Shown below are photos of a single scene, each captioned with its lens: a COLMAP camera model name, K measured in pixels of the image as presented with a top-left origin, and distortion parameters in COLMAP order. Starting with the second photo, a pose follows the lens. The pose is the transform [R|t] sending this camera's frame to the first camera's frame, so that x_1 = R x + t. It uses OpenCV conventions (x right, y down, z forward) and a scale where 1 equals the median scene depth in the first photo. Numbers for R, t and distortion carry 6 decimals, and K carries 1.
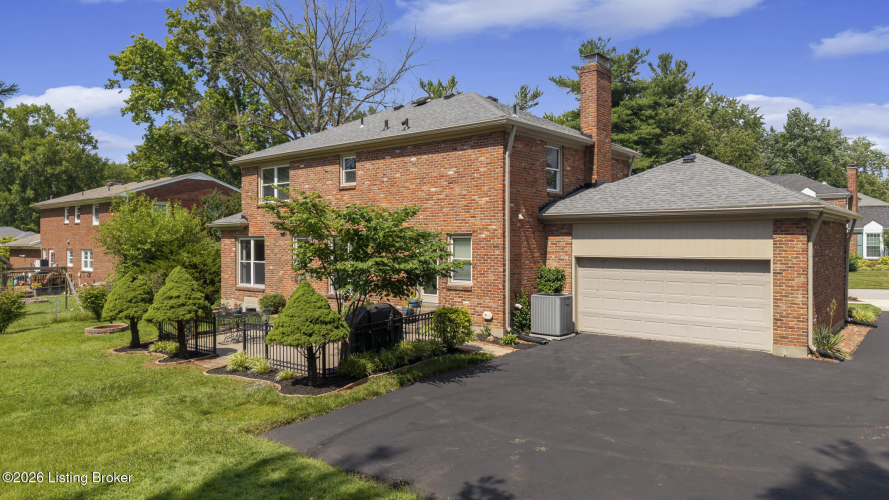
lens RADIAL K [[598.0, 0, 442.2], [0, 598.0, 245.6], [0, 0, 1]] dist [0.067665, -0.100999]
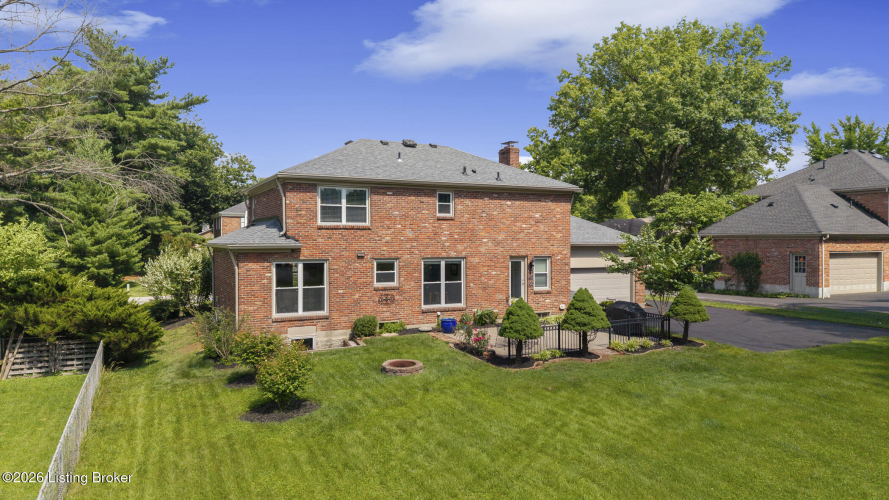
lens RADIAL K [[598.0, 0, 442.2], [0, 598.0, 245.6], [0, 0, 1]] dist [0.067665, -0.100999]
pose [[0.401380, -0.008314, 0.915874, -1.479493], [0.003753, 0.999965, 0.007433, -0.059274], [-0.915904, 0.000454, 0.401398, 0.620270]]
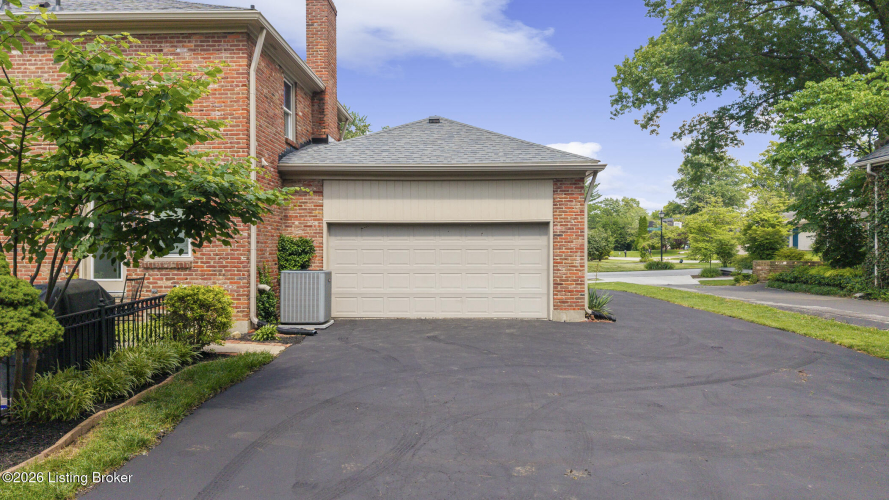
lens RADIAL K [[604.8, 0, 444.9], [0, 604.8, 253.9], [0, 0, 1]] dist [0.044656, -0.054013]
pose [[0.795512, -0.006915, 0.605899, -0.133973], [0.005560, 0.999976, 0.004113, 0.057592], [-0.605913, 0.000097, 0.795531, 0.286807]]
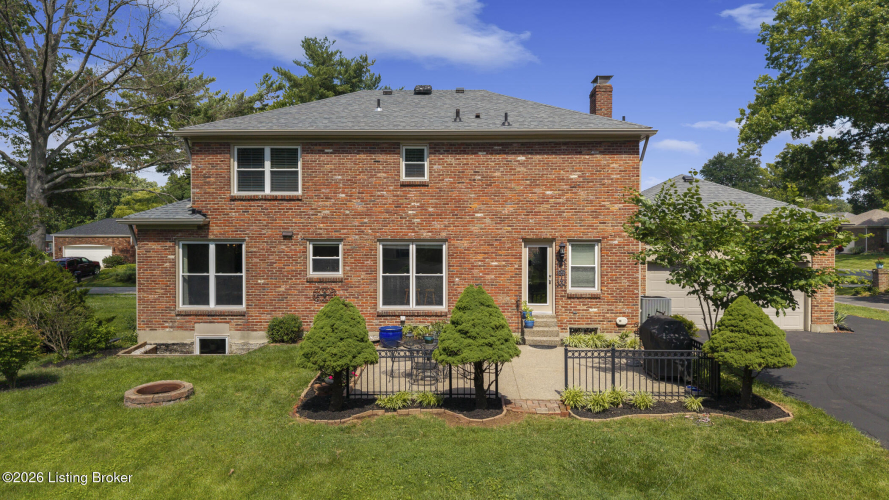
lens RADIAL K [[598.0, 0, 442.2], [0, 598.0, 245.6], [0, 0, 1]] dist [0.067665, -0.100999]
pose [[0.788868, -0.004354, 0.614548, -0.758012], [0.000852, 0.999982, 0.005991, -0.016440], [-0.614563, -0.004202, 0.788857, 0.368877]]
